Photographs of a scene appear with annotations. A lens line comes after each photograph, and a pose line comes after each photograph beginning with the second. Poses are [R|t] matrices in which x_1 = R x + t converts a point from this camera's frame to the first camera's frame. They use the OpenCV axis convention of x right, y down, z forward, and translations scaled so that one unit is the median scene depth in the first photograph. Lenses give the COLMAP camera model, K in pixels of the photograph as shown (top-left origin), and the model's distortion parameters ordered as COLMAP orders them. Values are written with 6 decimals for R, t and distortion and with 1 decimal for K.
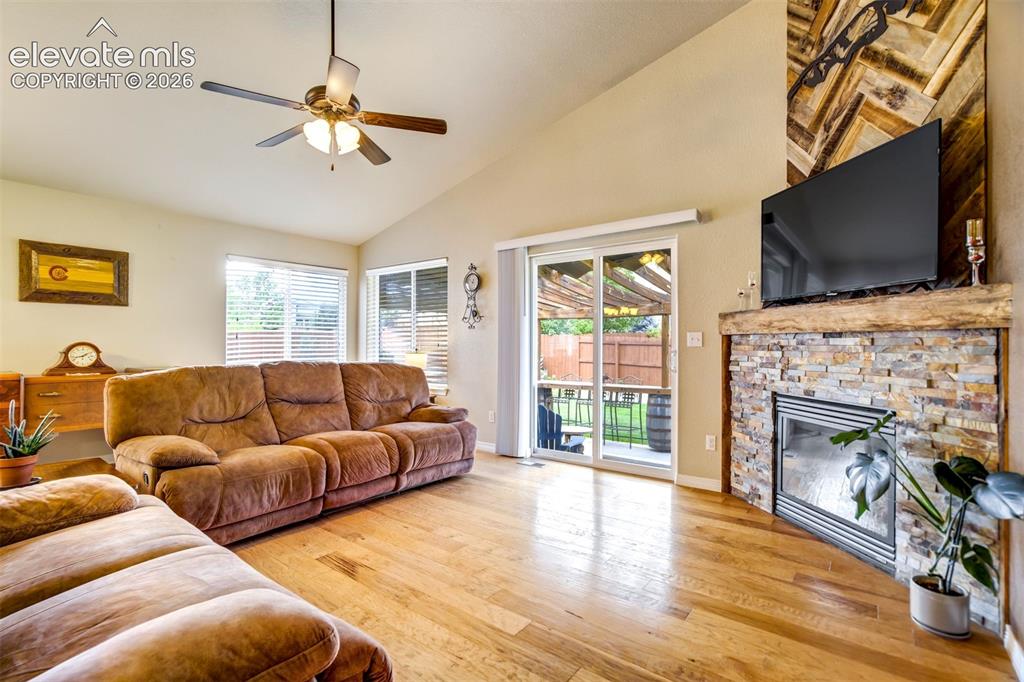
lens RADIAL K [[480.3, 0, 508.0], [0, 480.3, 338.6], [0, 0, 1]] dist [-0.035542, 0.019530]
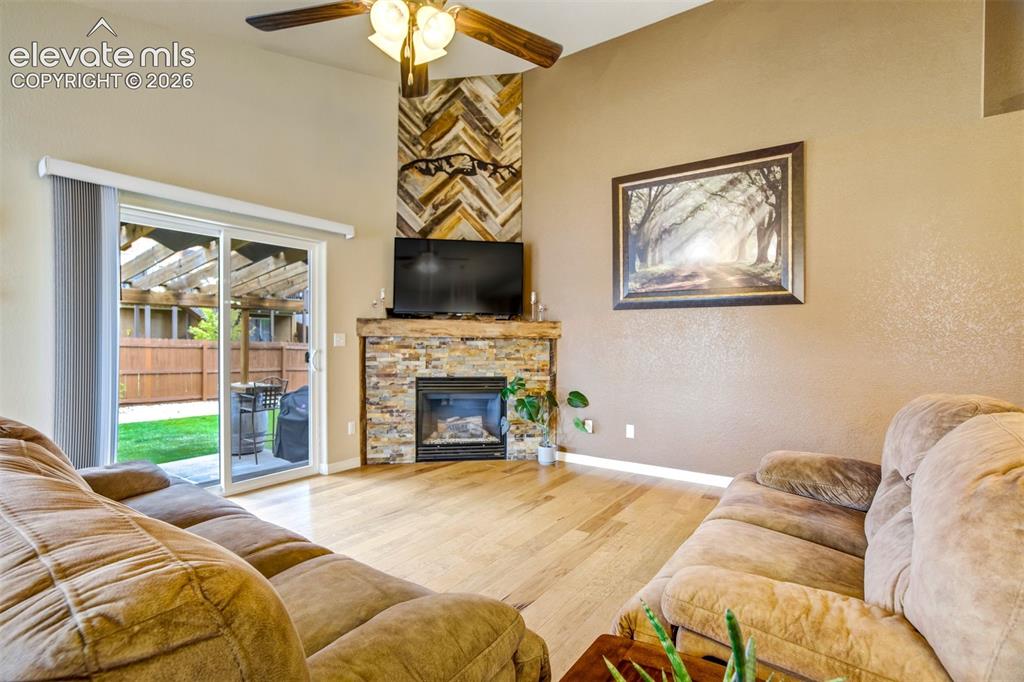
lens RADIAL K [[480.3, 0, 509.6], [0, 480.3, 337.9], [0, 0, 1]] dist [-0.035542, 0.019530]
pose [[-0.046381, -0.000074, 0.998924, -0.963169], [-0.019153, 0.999816, -0.000815, -0.012591], [-0.998740, -0.019170, -0.046374, 0.836681]]
